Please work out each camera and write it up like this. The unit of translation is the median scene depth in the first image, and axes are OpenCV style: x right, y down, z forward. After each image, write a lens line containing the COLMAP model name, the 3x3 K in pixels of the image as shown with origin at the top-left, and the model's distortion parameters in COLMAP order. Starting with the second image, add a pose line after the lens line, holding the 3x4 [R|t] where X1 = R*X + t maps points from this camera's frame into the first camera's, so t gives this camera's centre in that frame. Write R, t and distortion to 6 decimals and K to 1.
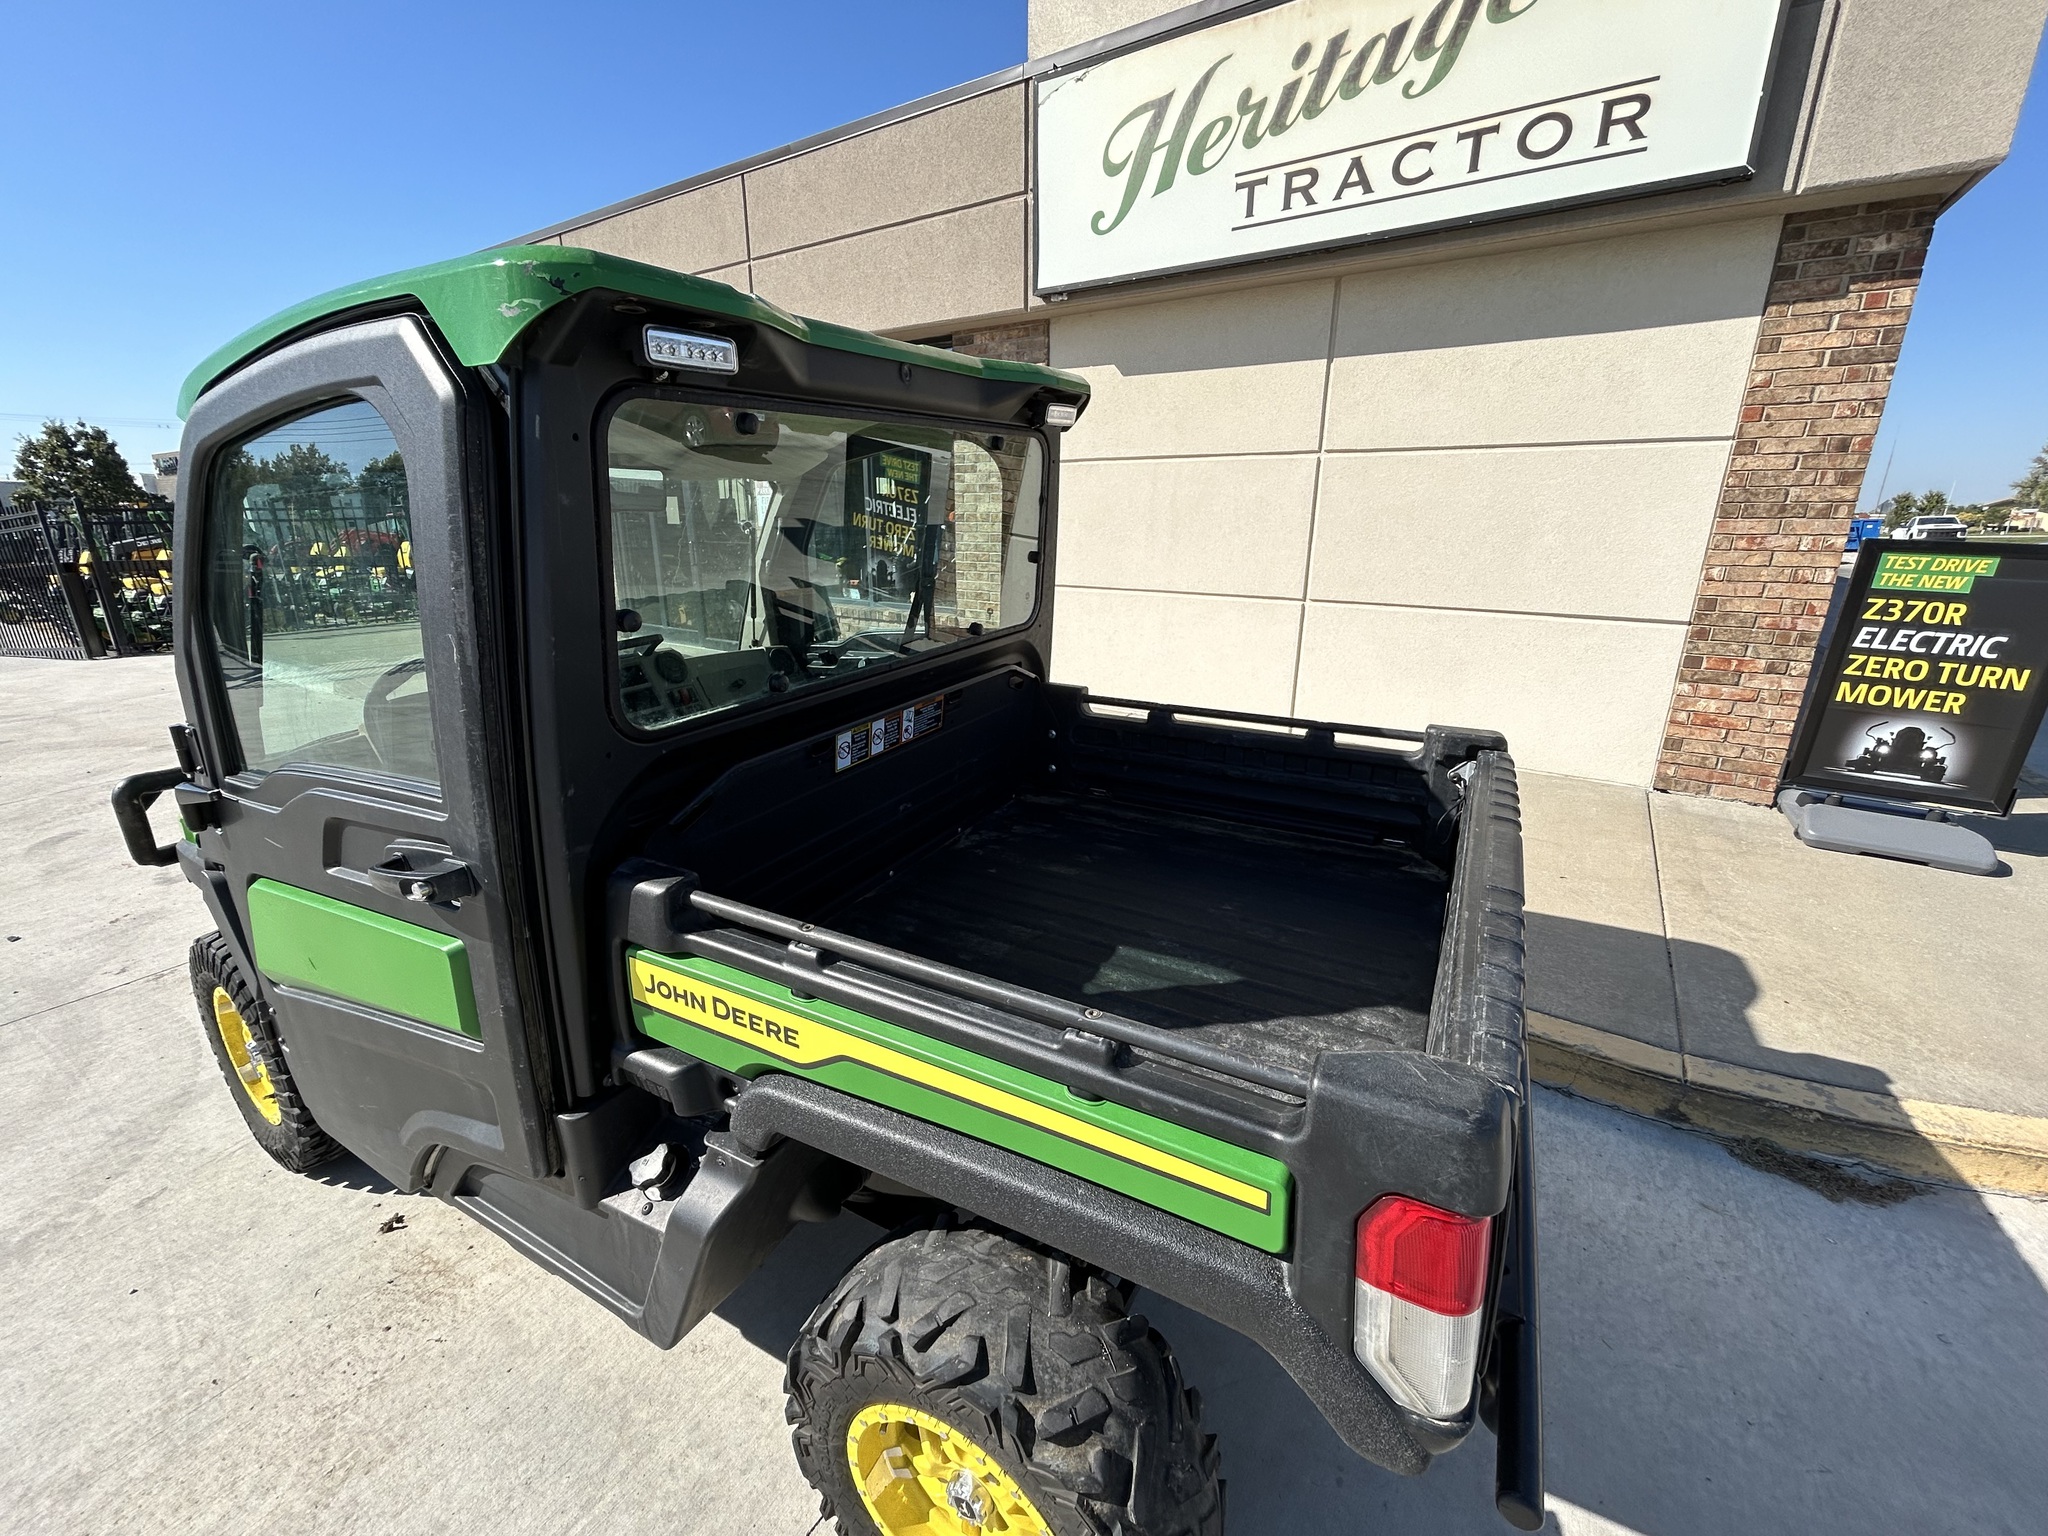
lens RADIAL K [[828.8, 0, 1015.5], [0, 828.8, 766.5], [0, 0, 1]] dist [-0.001400, 0.000099]
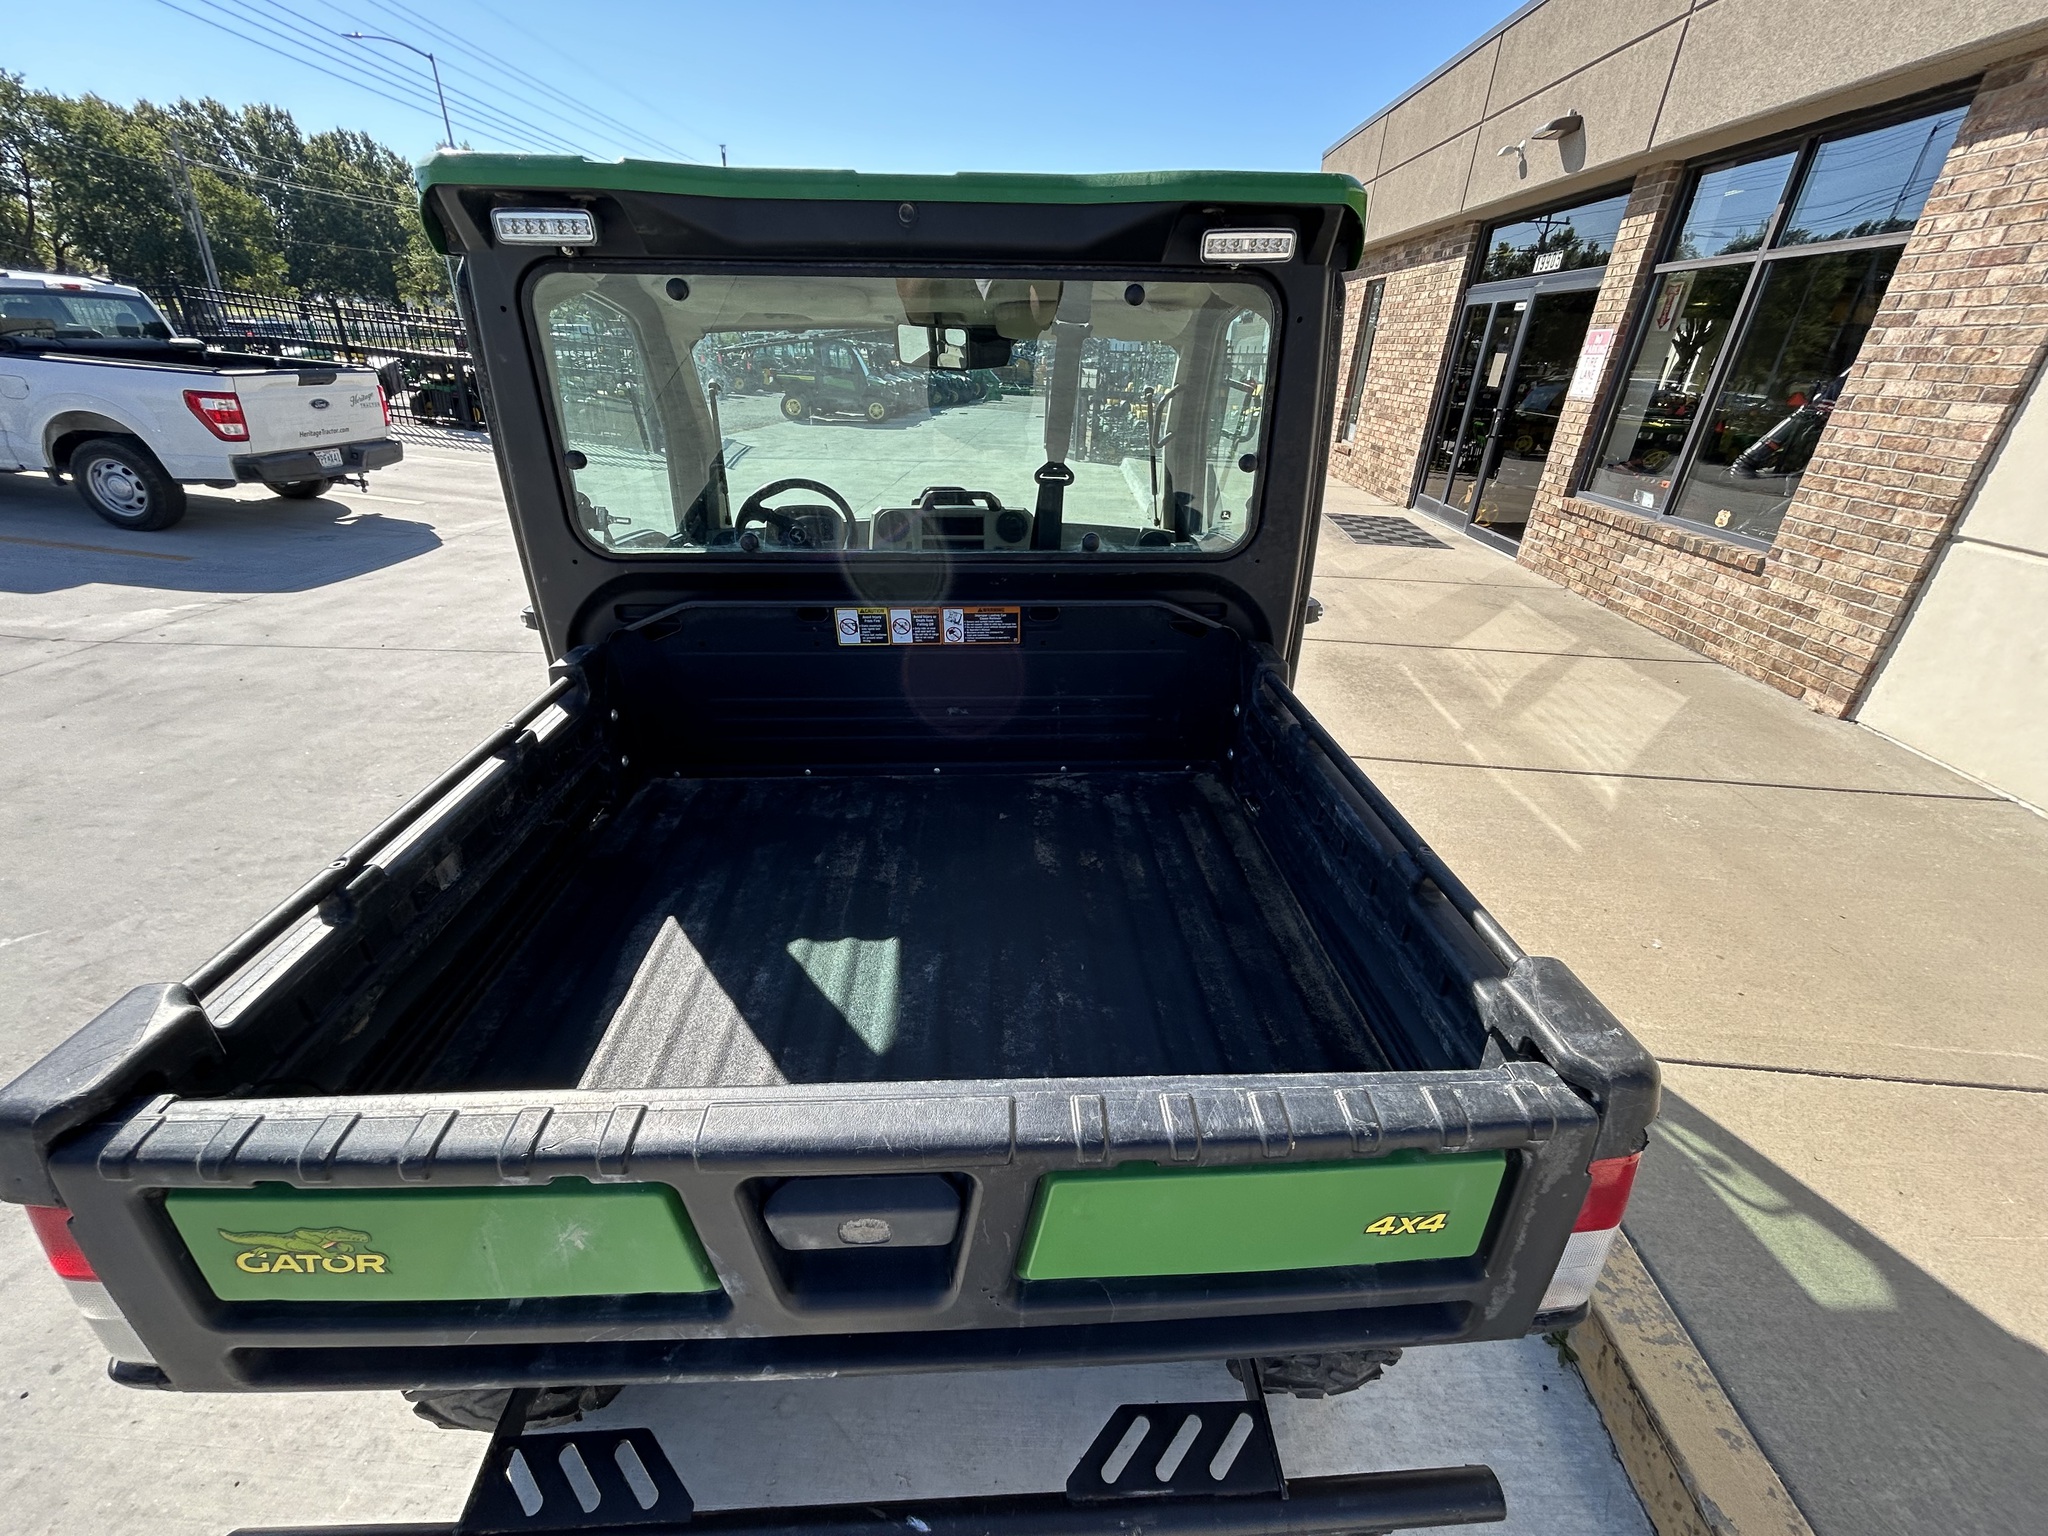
lens RADIAL K [[828.8, 0, 1015.5], [0, 828.8, 766.5], [0, 0, 1]] dist [-0.001400, 0.000099]
pose [[0.527966, 0.401512, -0.748358, 0.814684], [-0.282869, 0.914006, 0.290822, -0.241411], [0.800773, 0.058144, 0.596139, 0.634639]]
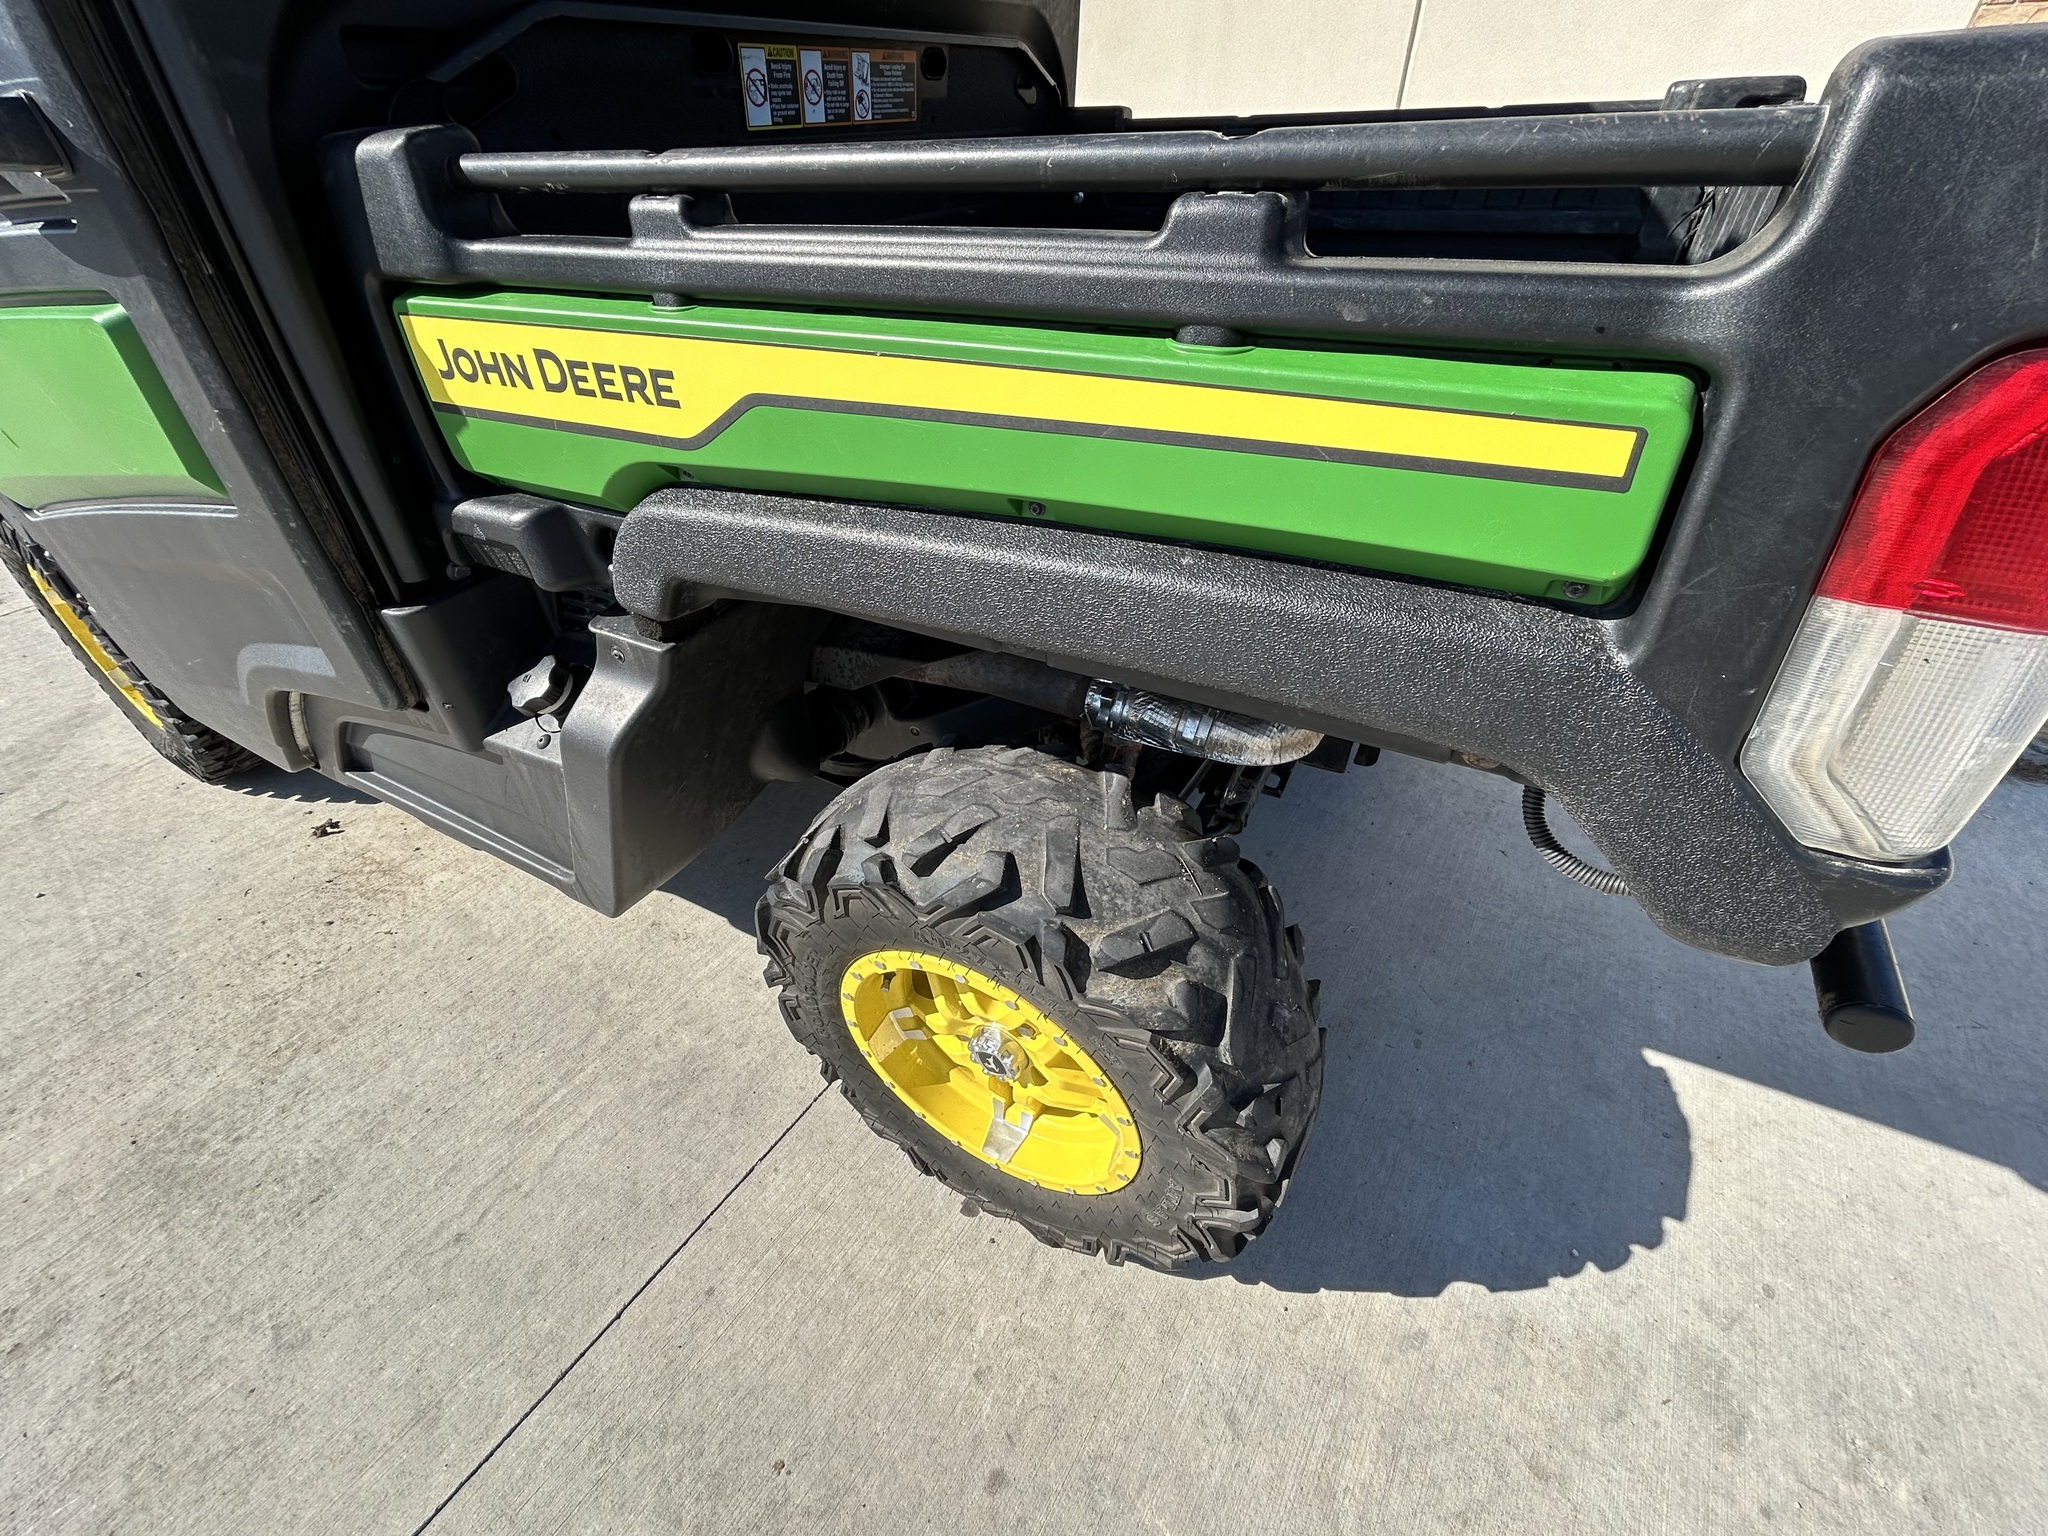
lens RADIAL K [[828.8, 0, 1015.5], [0, 828.8, 766.5], [0, 0, 1]] dist [-0.001400, 0.000099]
pose [[0.999769, -0.018306, -0.011292, -0.019172], [0.021053, 0.940395, 0.339433, 0.281803], [0.004406, -0.339592, 0.940563, 0.274132]]
